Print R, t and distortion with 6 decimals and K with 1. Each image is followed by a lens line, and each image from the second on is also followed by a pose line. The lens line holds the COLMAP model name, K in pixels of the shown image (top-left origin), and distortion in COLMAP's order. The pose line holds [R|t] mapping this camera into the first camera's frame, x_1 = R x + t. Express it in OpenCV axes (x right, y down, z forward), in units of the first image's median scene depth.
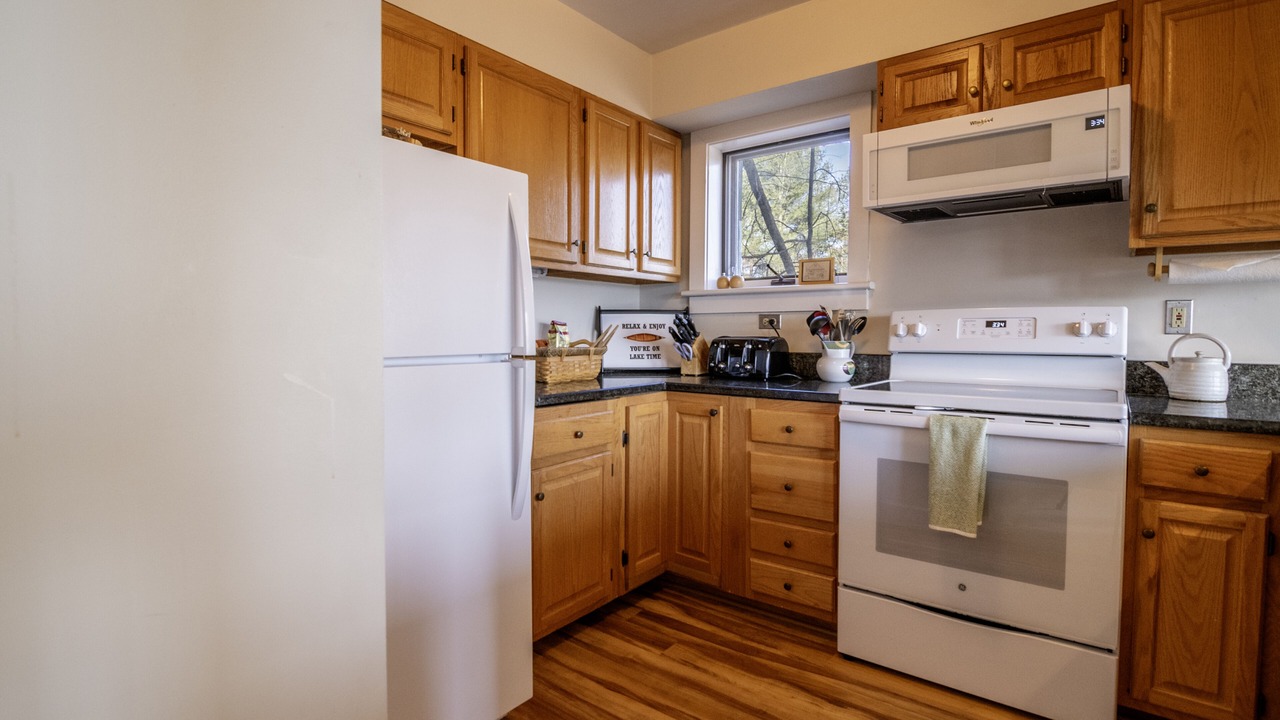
lens RADIAL K [[625.1, 0, 656.7], [0, 625.1, 352.1], [0, 0, 1]] dist [0.000837, -0.010246]
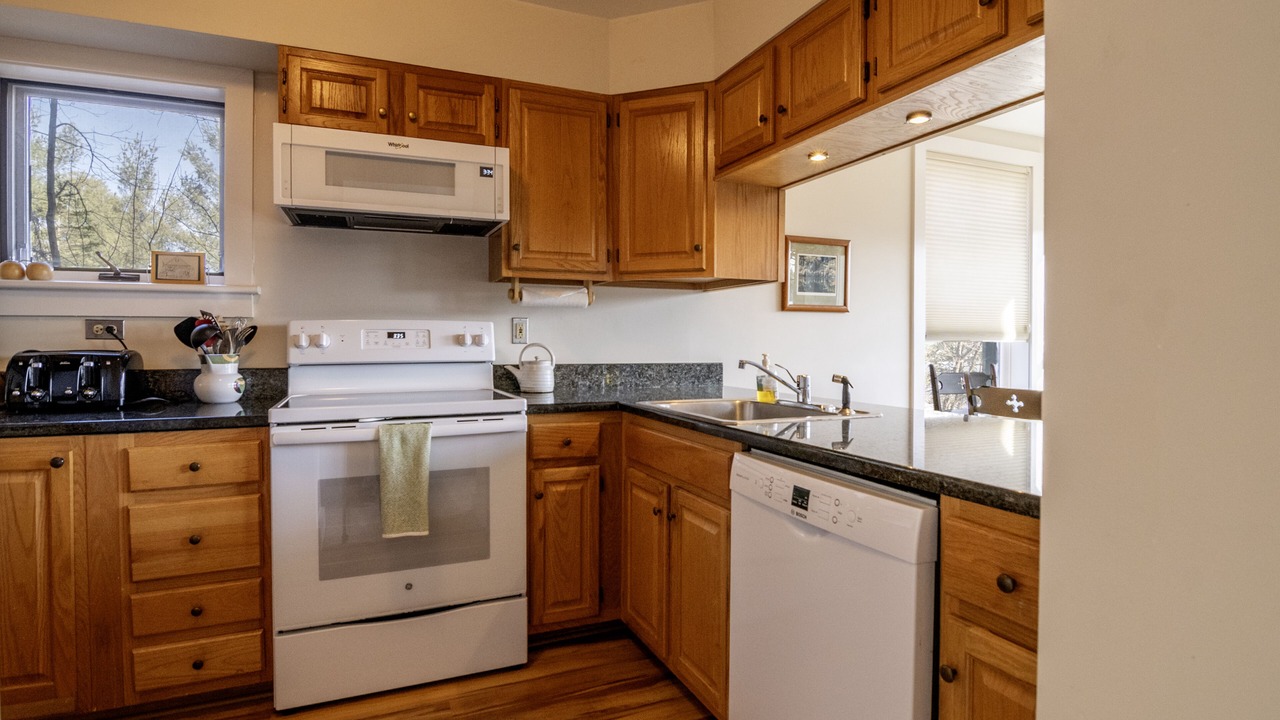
lens RADIAL K [[625.1, 0, 656.7], [0, 625.1, 352.1], [0, 0, 1]] dist [0.000837, -0.010246]
pose [[0.496112, -0.017971, 0.868072, -0.180965], [0.029210, 0.999565, 0.004000, -0.007988], [-0.867767, 0.023372, 0.496422, 0.093883]]
